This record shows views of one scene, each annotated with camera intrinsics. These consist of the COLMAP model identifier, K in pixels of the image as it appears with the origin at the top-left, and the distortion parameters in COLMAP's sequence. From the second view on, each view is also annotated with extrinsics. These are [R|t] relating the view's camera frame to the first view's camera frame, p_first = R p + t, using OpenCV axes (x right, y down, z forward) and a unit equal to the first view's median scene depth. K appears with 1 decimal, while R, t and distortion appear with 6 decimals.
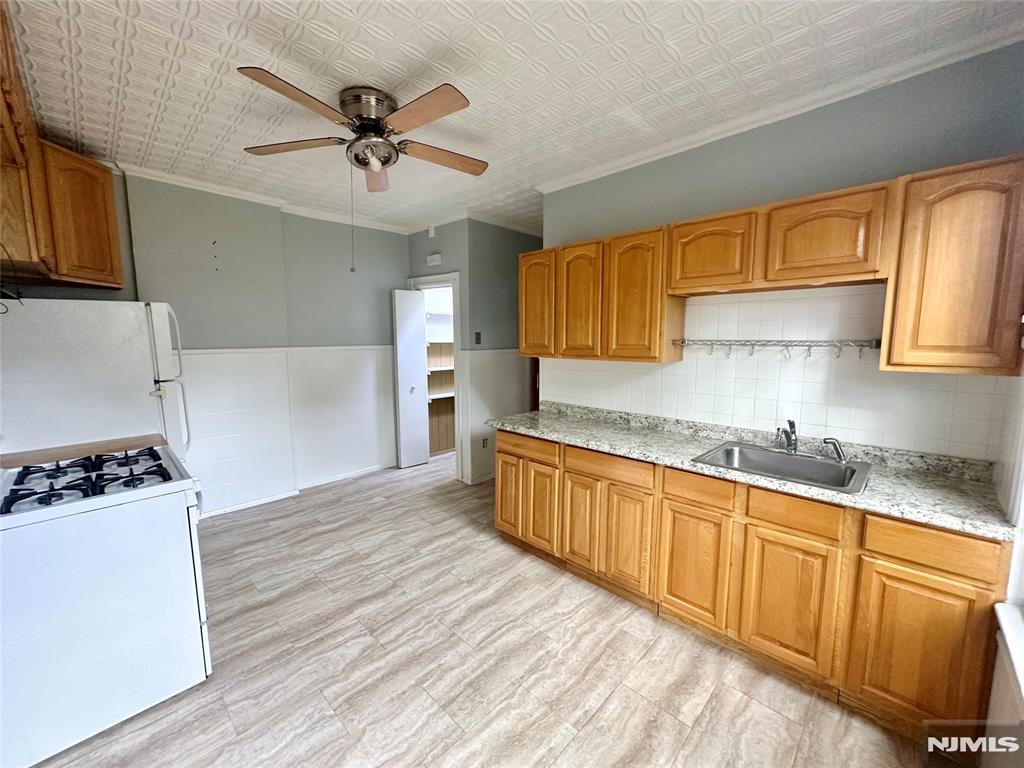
lens RADIAL K [[408.1, 0, 512.0], [0, 408.1, 383.7], [0, 0, 1]] dist [-0.001934, 0.000342]
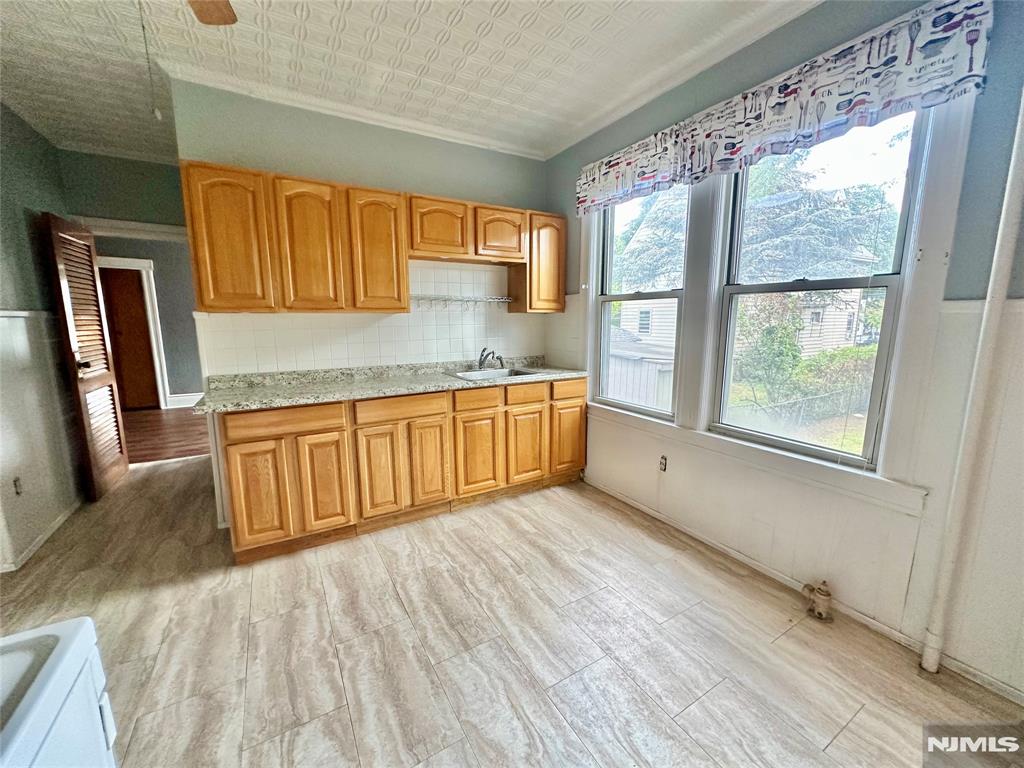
lens RADIAL K [[408.1, 0, 512.0], [0, 408.1, 383.7], [0, 0, 1]] dist [-0.001934, 0.000342]
pose [[0.261767, -0.151407, 0.953181, -0.726769], [0.111685, 0.985735, 0.125907, 0.035027], [-0.958647, 0.073498, 0.274943, 0.426367]]
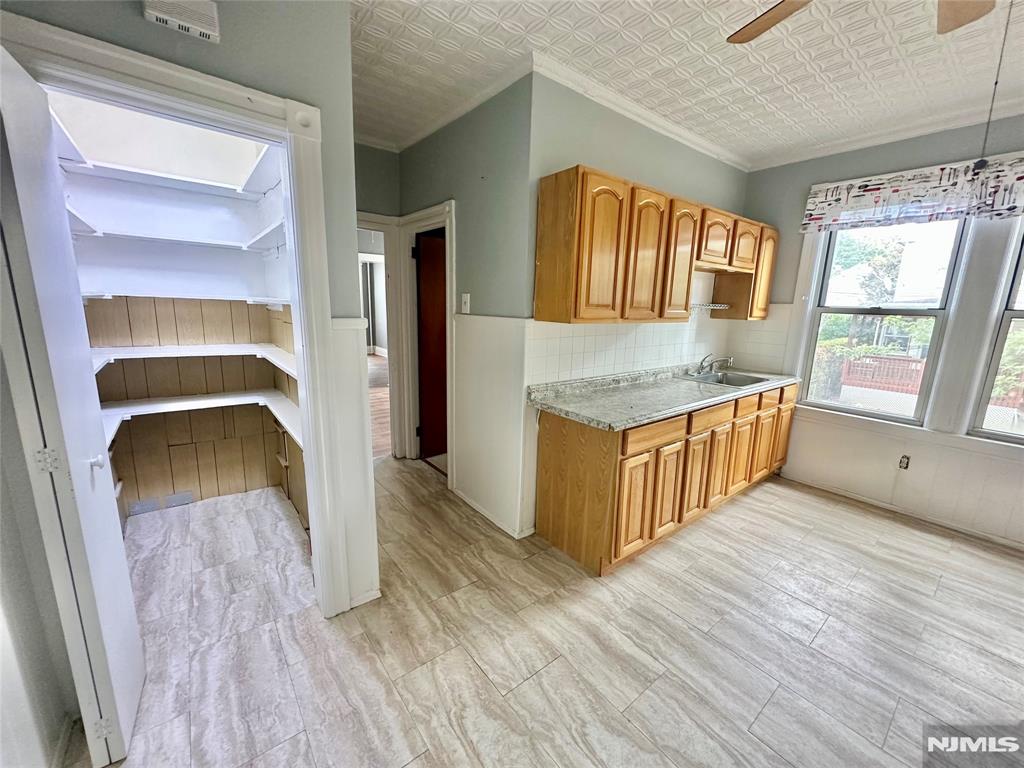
lens RADIAL K [[408.1, 0, 512.0], [0, 408.1, 383.7], [0, 0, 1]] dist [-0.001934, 0.000342]
pose [[0.129641, -0.189862, 0.973214, -0.934232], [0.085151, 0.980003, 0.179844, -0.138832], [-0.987898, 0.059555, 0.143216, 1.398891]]
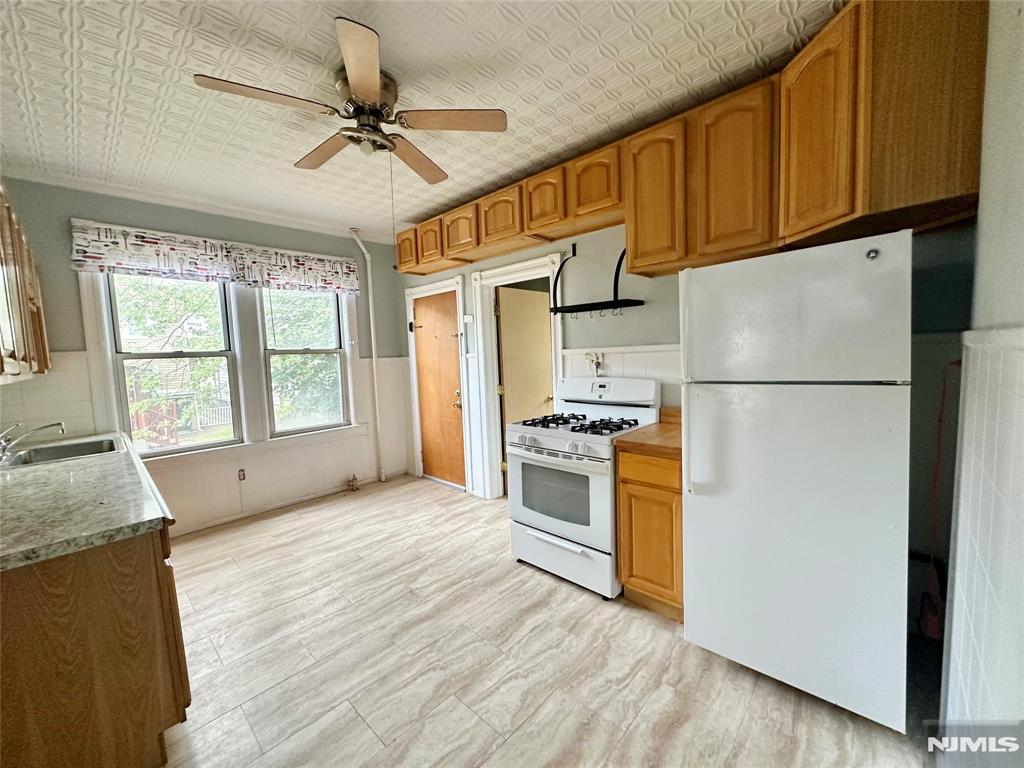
lens RADIAL K [[408.1, 0, 512.0], [0, 408.1, 383.7], [0, 0, 1]] dist [-0.001934, 0.000342]
pose [[-0.999110, 0.038632, -0.016942, -0.584311], [0.034647, 0.980619, 0.192837, -0.168319], [0.024064, 0.192079, -0.981084, 1.878446]]
